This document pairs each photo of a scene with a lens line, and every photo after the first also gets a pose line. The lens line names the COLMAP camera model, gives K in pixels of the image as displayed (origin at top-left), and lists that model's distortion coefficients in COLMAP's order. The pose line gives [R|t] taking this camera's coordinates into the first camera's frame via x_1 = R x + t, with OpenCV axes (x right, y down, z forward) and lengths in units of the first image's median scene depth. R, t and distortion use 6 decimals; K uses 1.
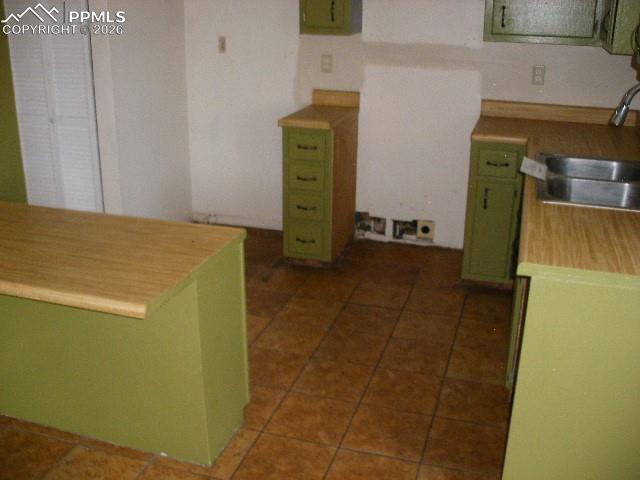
lens RADIAL K [[677.4, 0, 320.0], [0, 677.4, 240.0], [0, 0, 1]] dist [-0.223532, 0.277144]
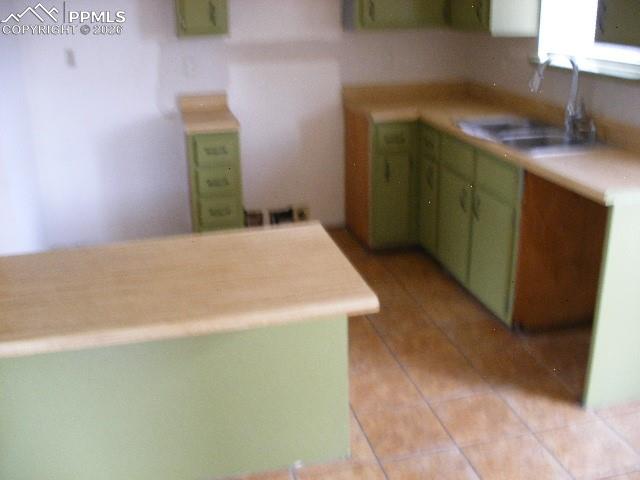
lens RADIAL K [[677.4, 0, 320.0], [0, 677.4, 240.0], [0, 0, 1]] dist [-0.223532, 0.277144]
pose [[0.860737, -0.198743, 0.468650, -0.352269], [0.205727, 0.977915, 0.036866, -0.012645], [-0.465627, 0.064682, 0.882614, 0.068102]]
